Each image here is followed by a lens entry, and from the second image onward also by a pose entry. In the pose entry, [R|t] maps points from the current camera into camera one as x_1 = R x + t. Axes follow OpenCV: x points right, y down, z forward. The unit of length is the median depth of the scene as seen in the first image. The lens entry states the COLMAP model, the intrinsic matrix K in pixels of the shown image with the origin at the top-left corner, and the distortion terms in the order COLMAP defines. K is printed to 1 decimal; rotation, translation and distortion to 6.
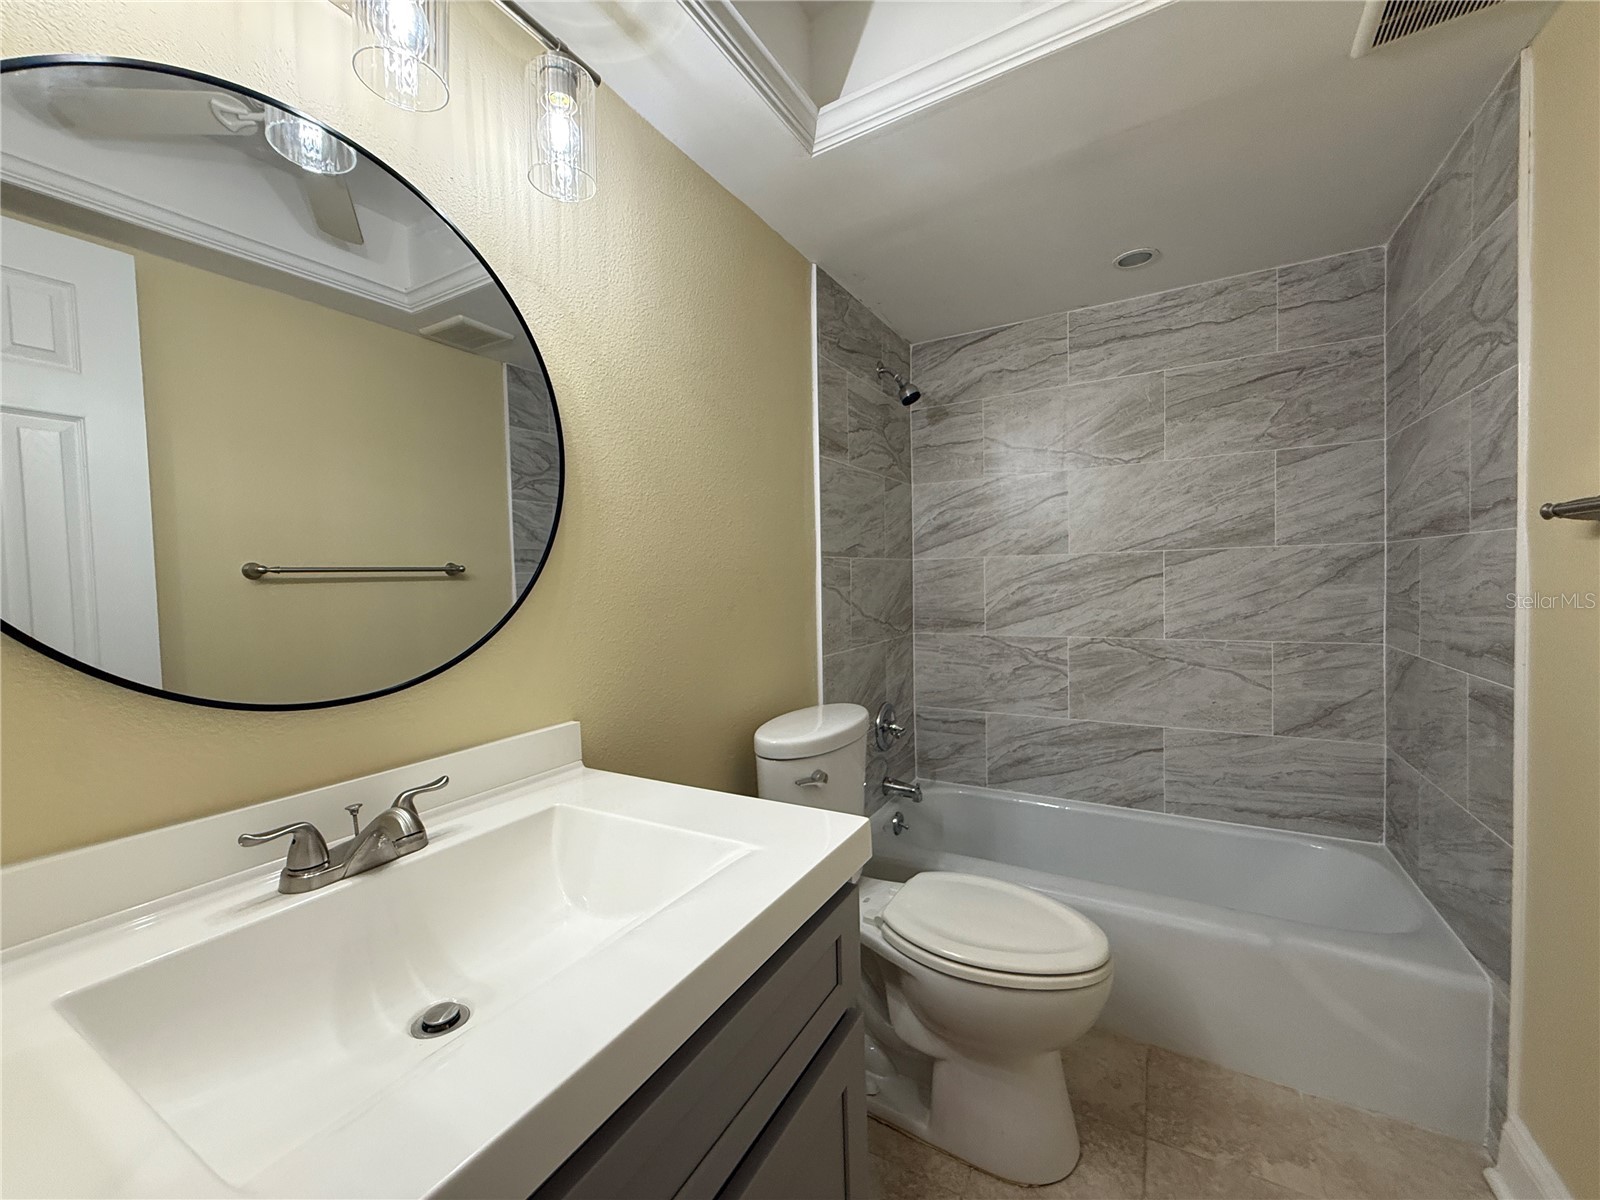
lens RADIAL K [[637.9, 0, 794.2], [0, 637.9, 598.7], [0, 0, 1]] dist [-0.000517, 0.000693]
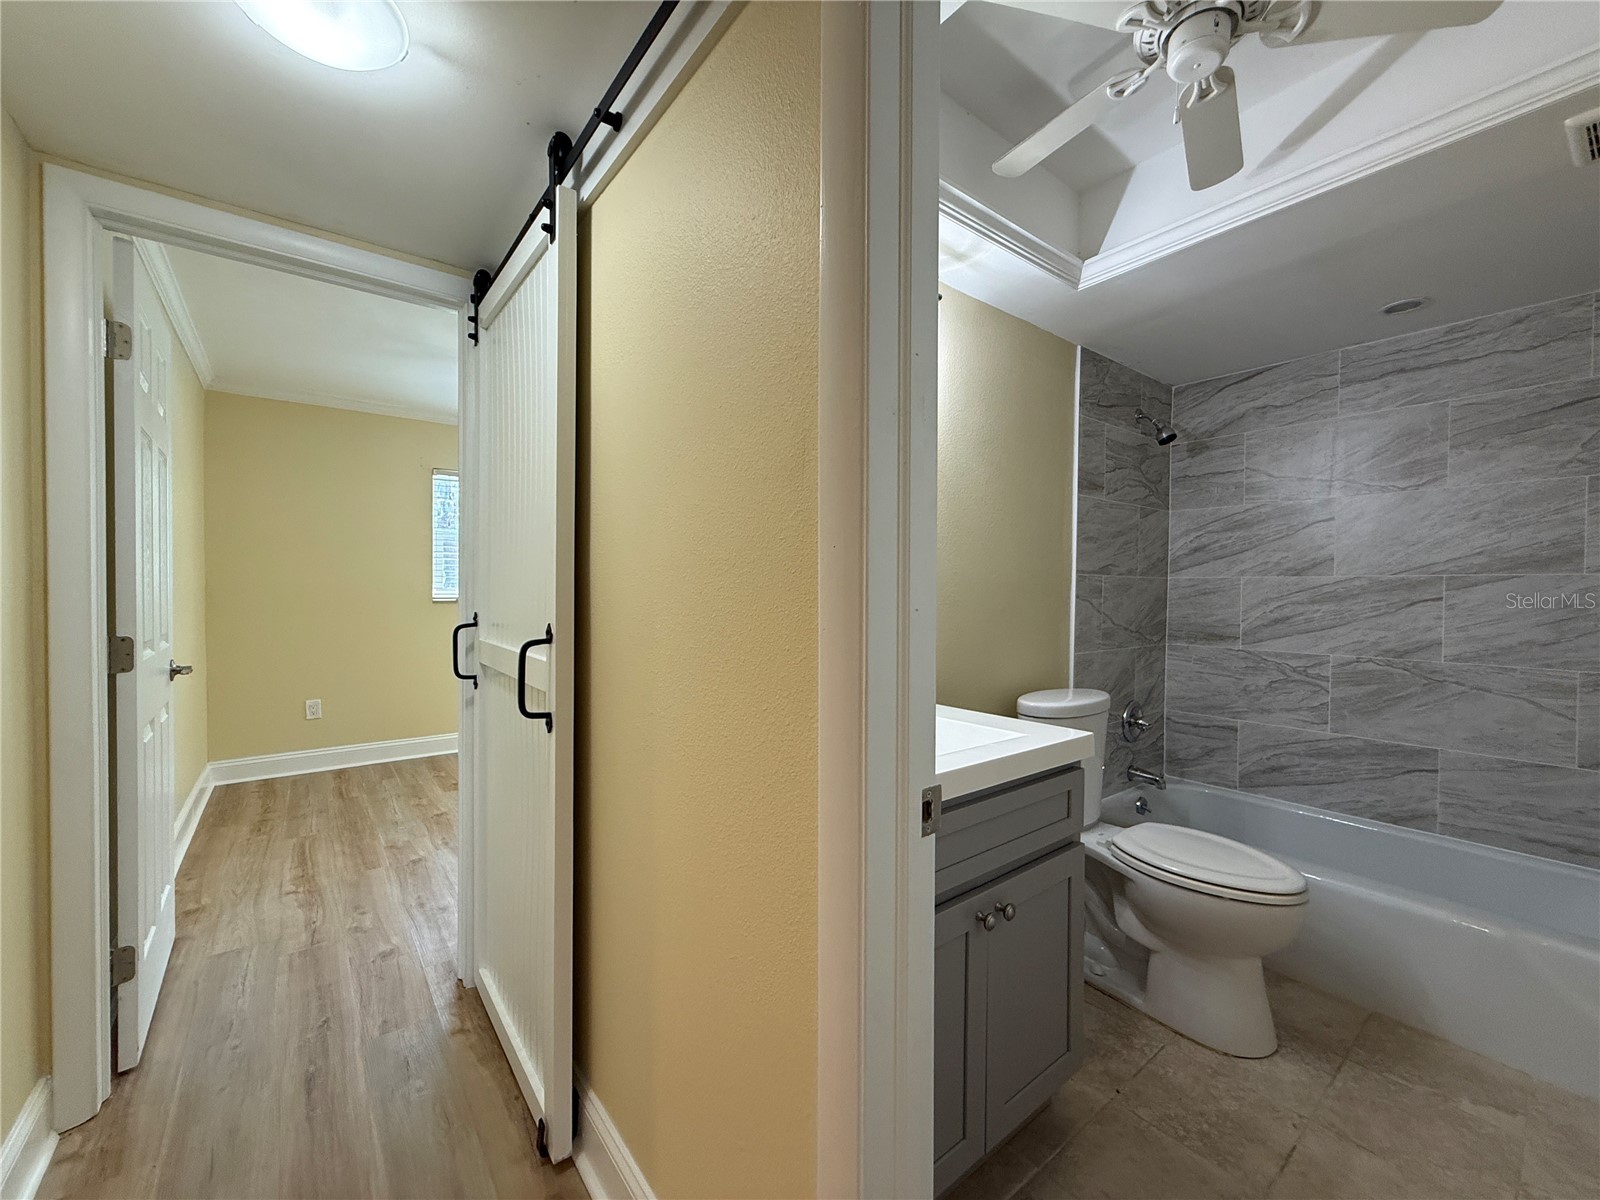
lens RADIAL K [[637.9, 0, 794.2], [0, 637.9, 598.7], [0, 0, 1]] dist [-0.000517, 0.000693]
pose [[0.925198, 0.037335, -0.377644, 0.003929], [-0.043886, 0.998998, -0.008753, 0.015898], [0.376939, 0.024672, 0.925910, -0.325792]]
